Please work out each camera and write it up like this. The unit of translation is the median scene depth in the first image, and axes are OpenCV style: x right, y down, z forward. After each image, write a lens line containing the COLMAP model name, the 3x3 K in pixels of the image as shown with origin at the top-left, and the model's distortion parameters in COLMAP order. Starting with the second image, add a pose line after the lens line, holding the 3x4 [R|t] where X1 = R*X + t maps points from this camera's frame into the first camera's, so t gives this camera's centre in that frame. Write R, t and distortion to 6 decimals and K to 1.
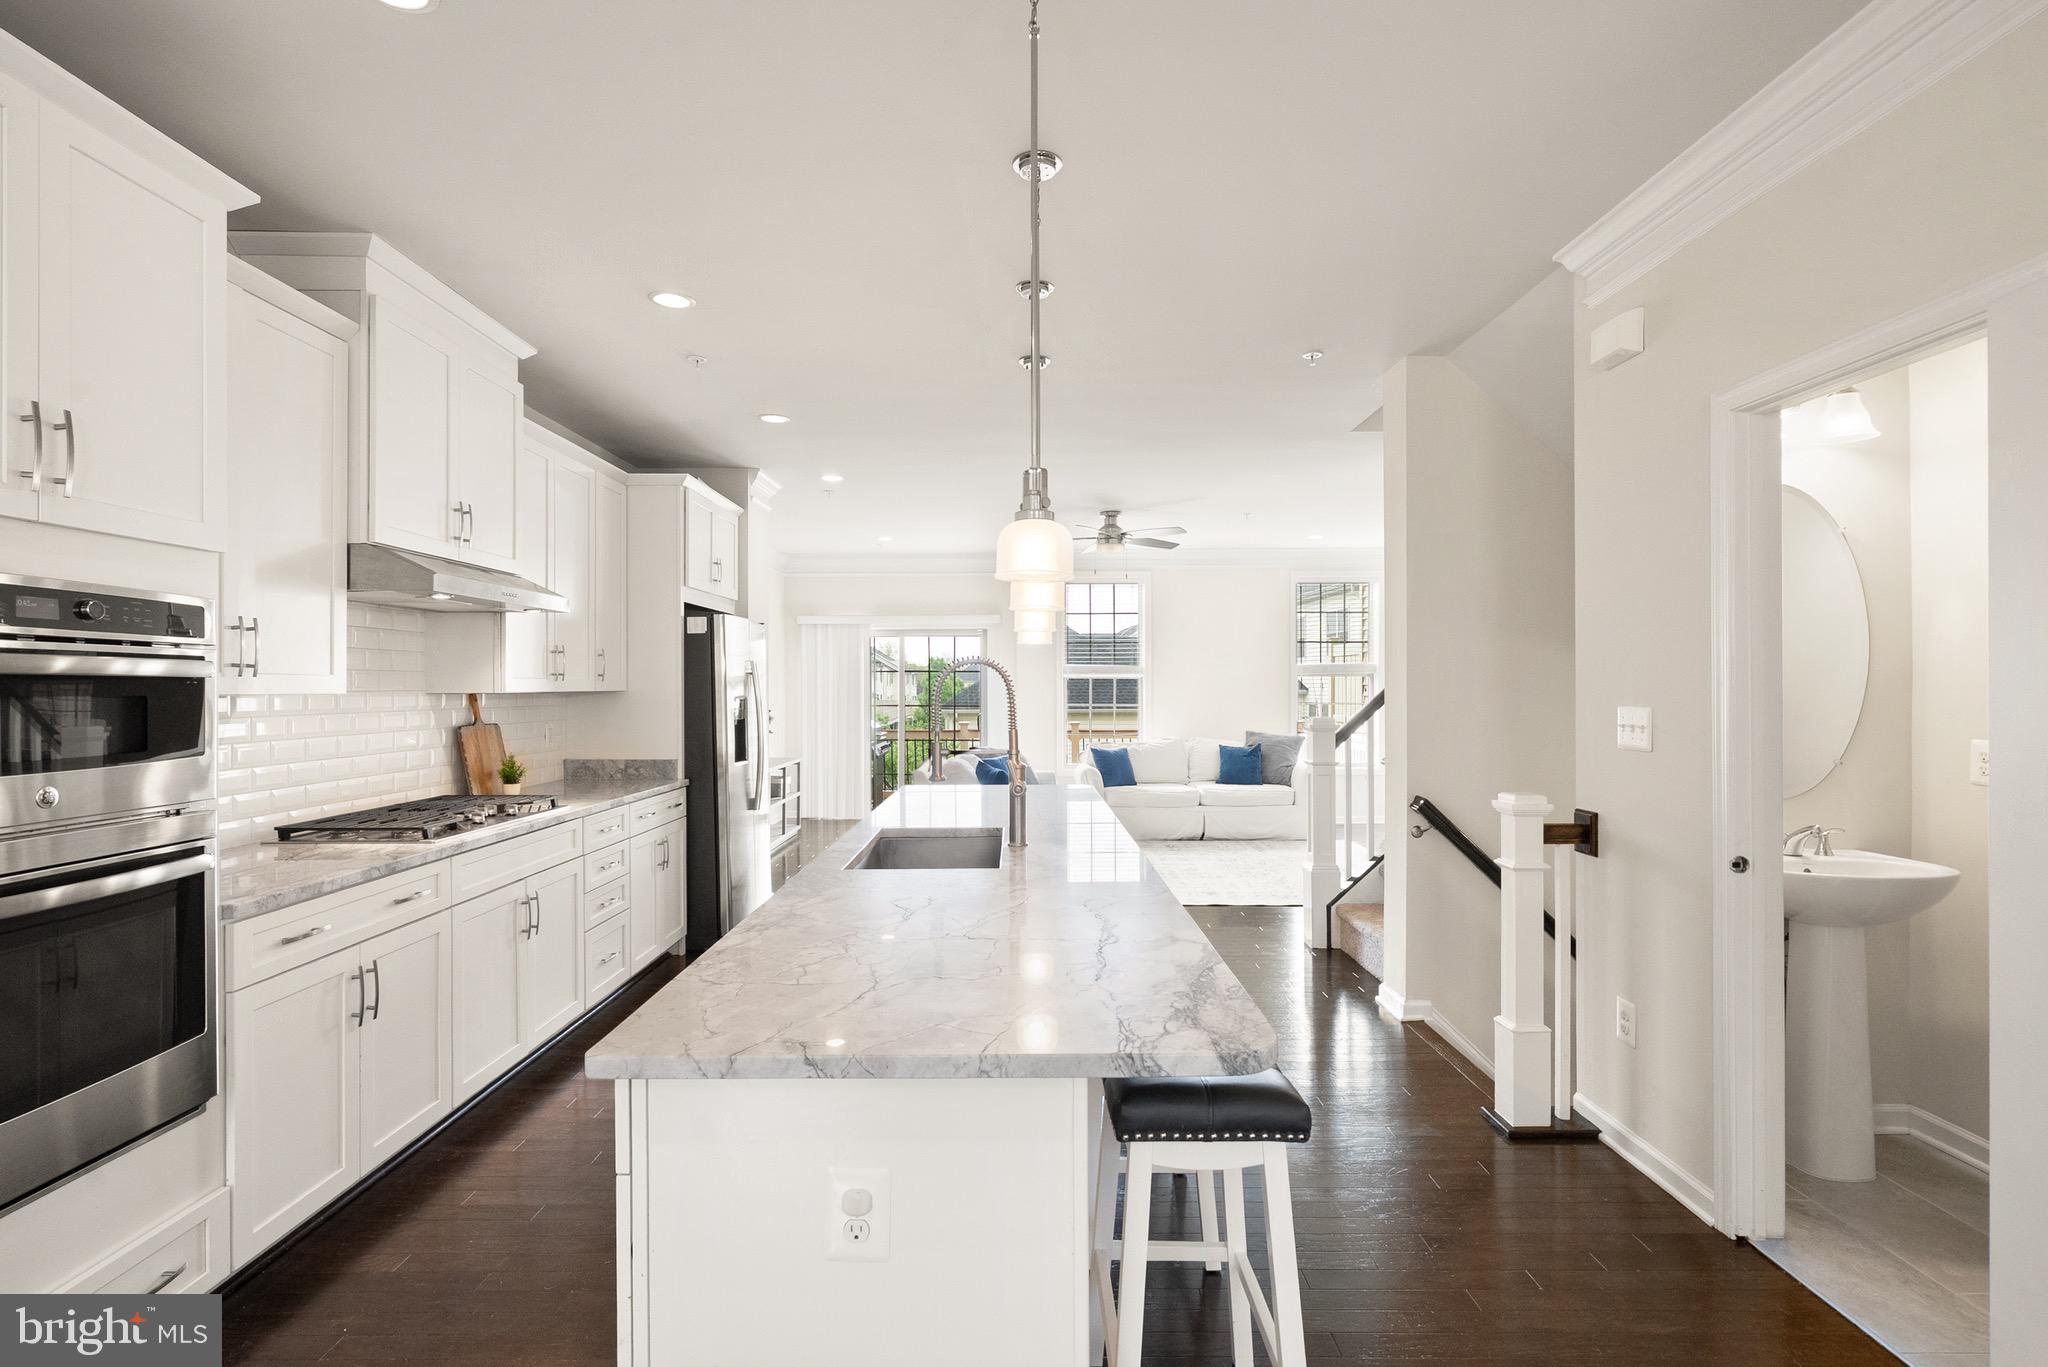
lens RADIAL K [[991.1, 0, 1014.0], [0, 991.1, 686.4], [0, 0, 1]] dist [-0.004829, 0.001517]
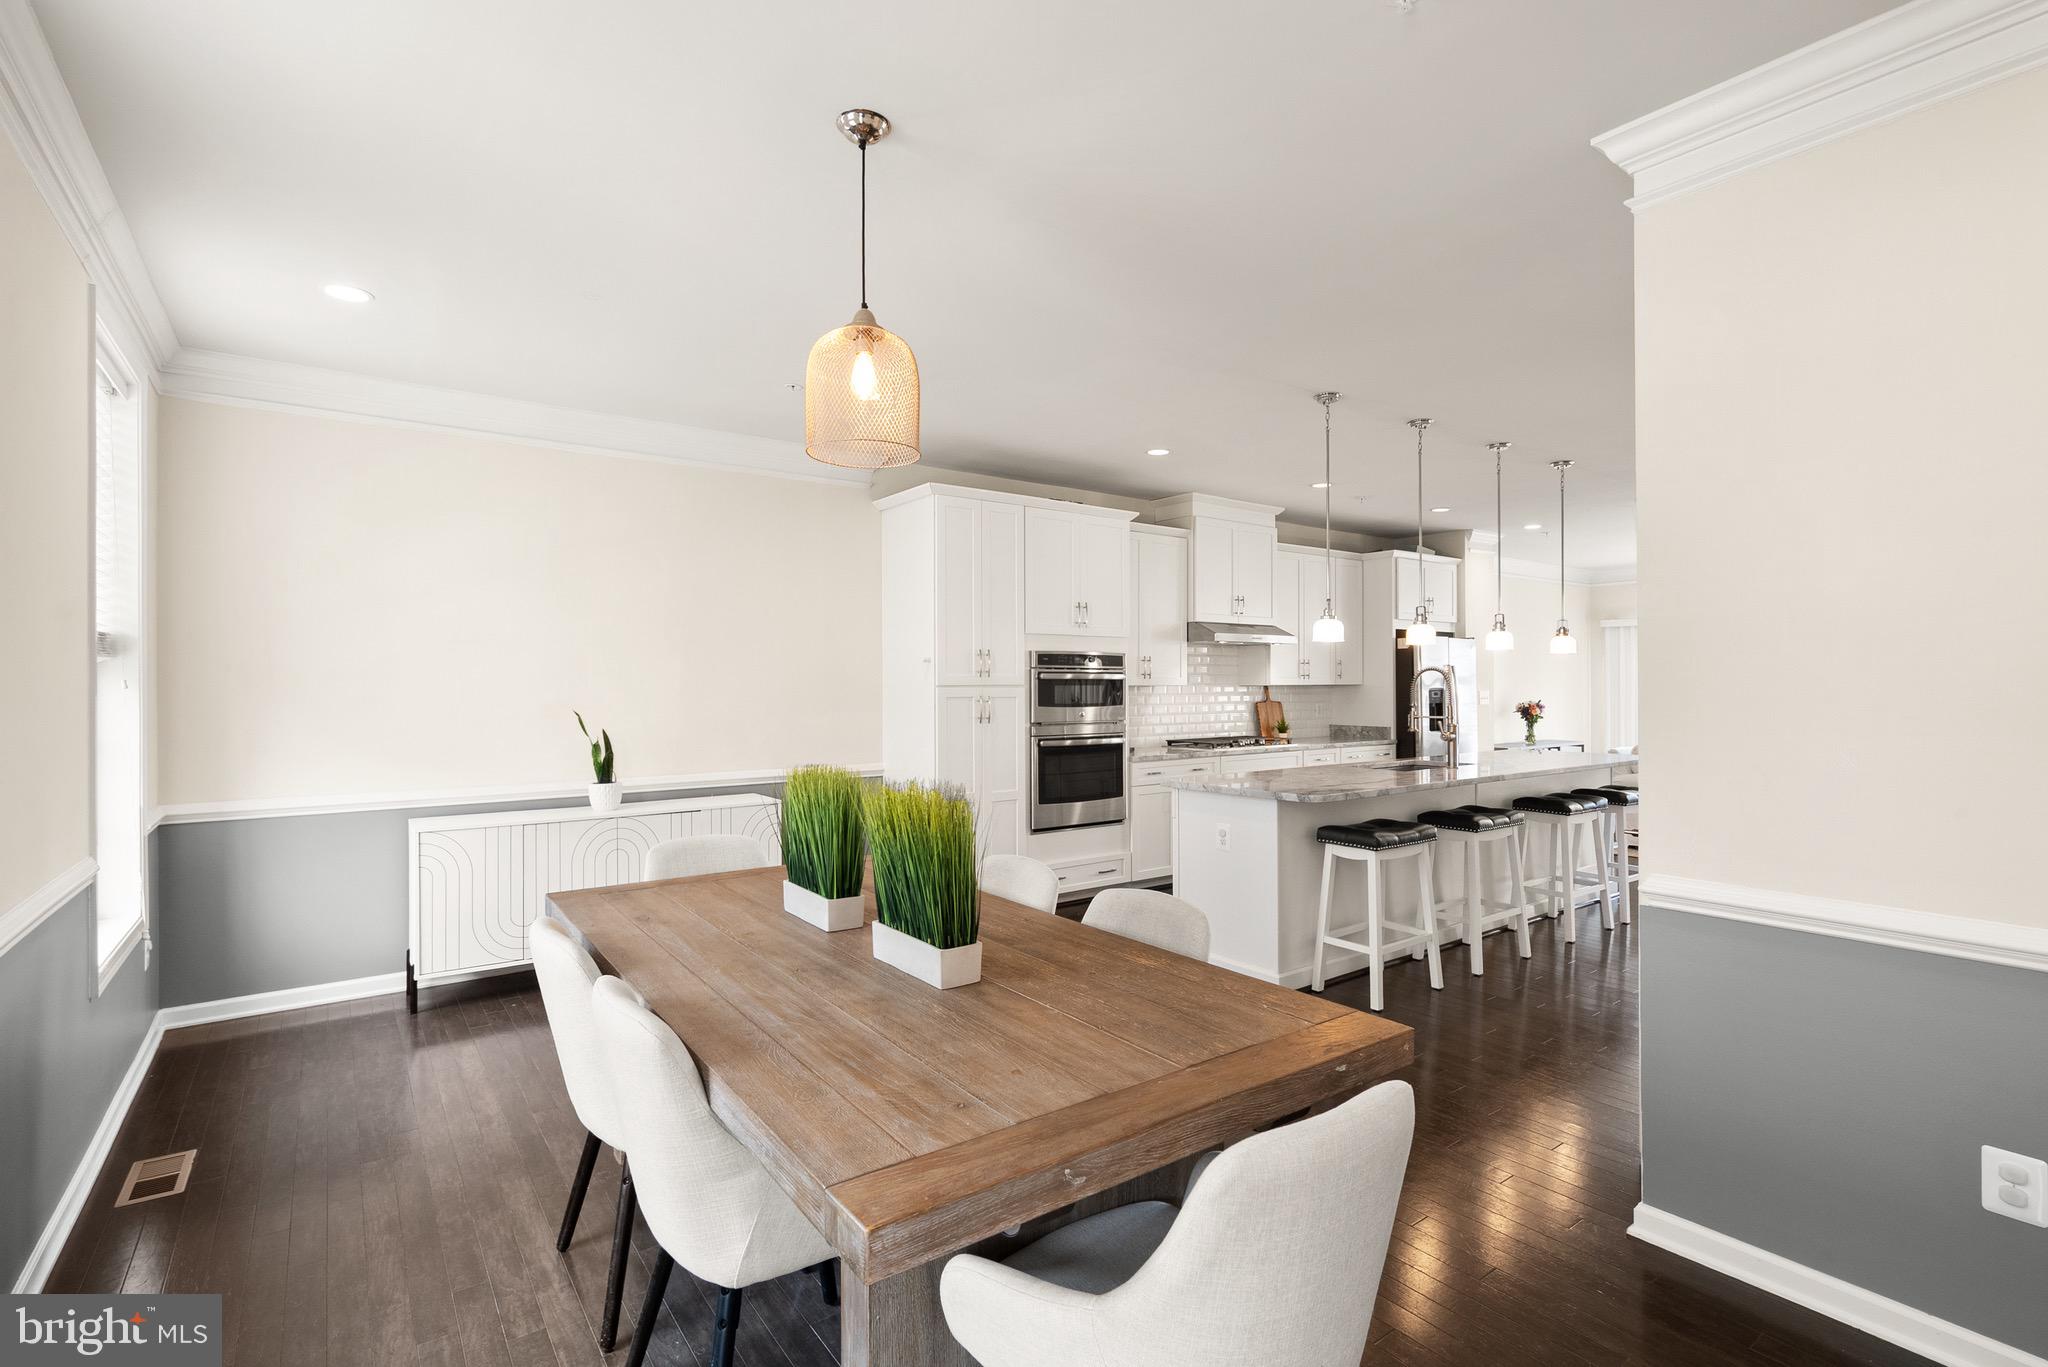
lens RADIAL K [[955.7, 0, 1038.2], [0, 955.7, 679.6], [0, 0, 1]] dist [-0.004781, 0.003346]
pose [[0.608684, -0.000893, -0.793413, 0.677751], [0.000375, 1.000000, -0.000838, -0.003257], [0.793413, 0.000212, 0.608684, -0.497198]]
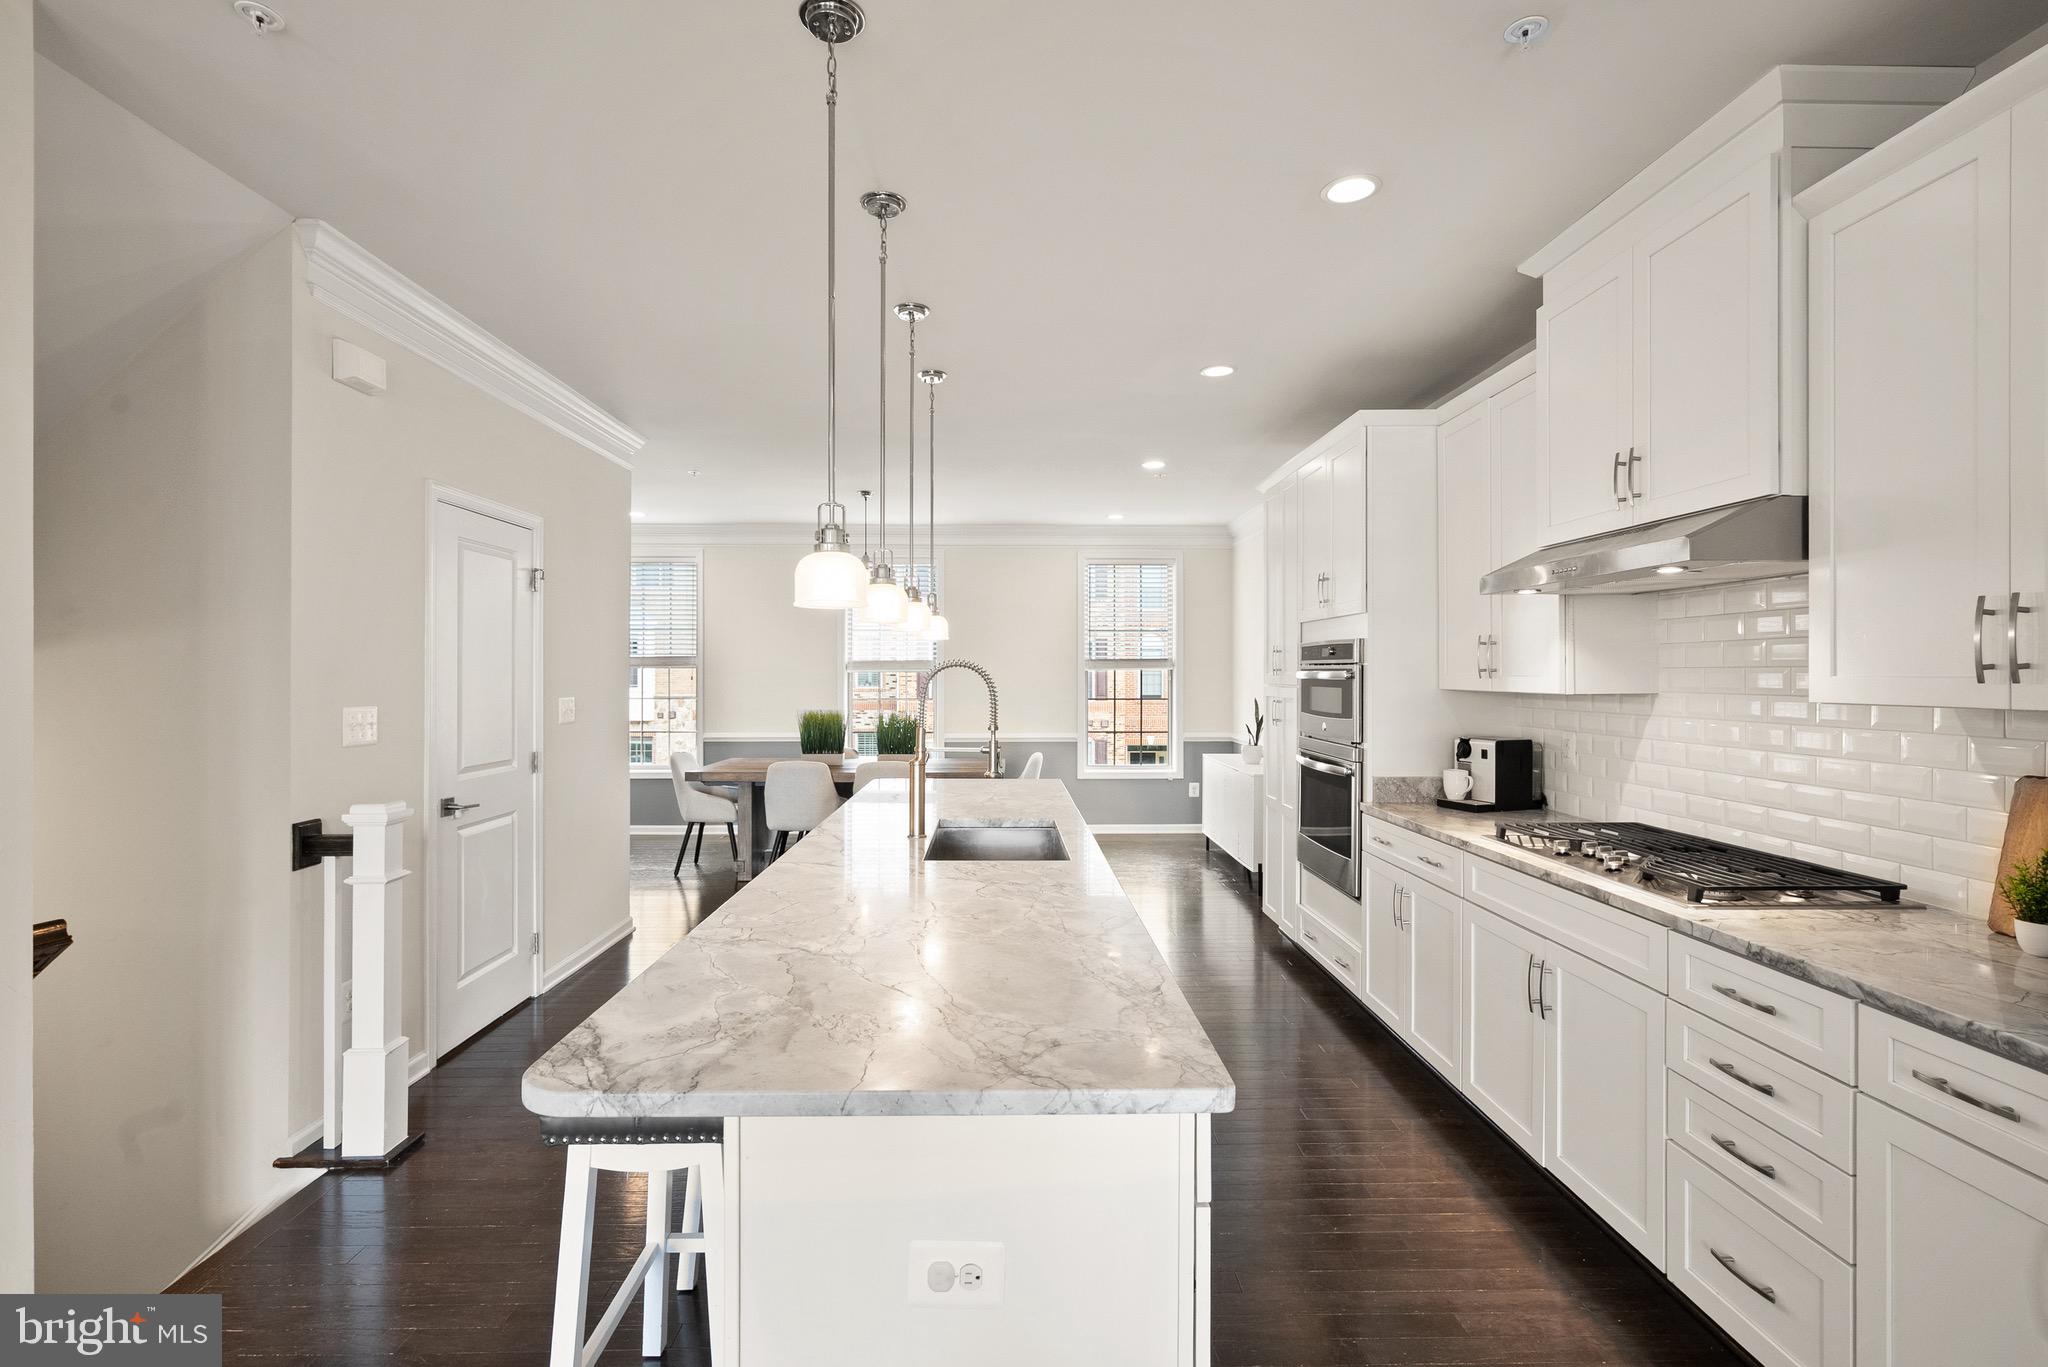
lens RADIAL K [[955.7, 0, 1035.9], [0, 955.7, 672.0], [0, 0, 1]] dist [-0.004781, 0.003346]
pose [[-0.999300, 0.001409, -0.037373, -0.062945], [0.001460, 0.999998, -0.001350, -0.010848], [0.037371, -0.001404, -0.999300, 1.438548]]
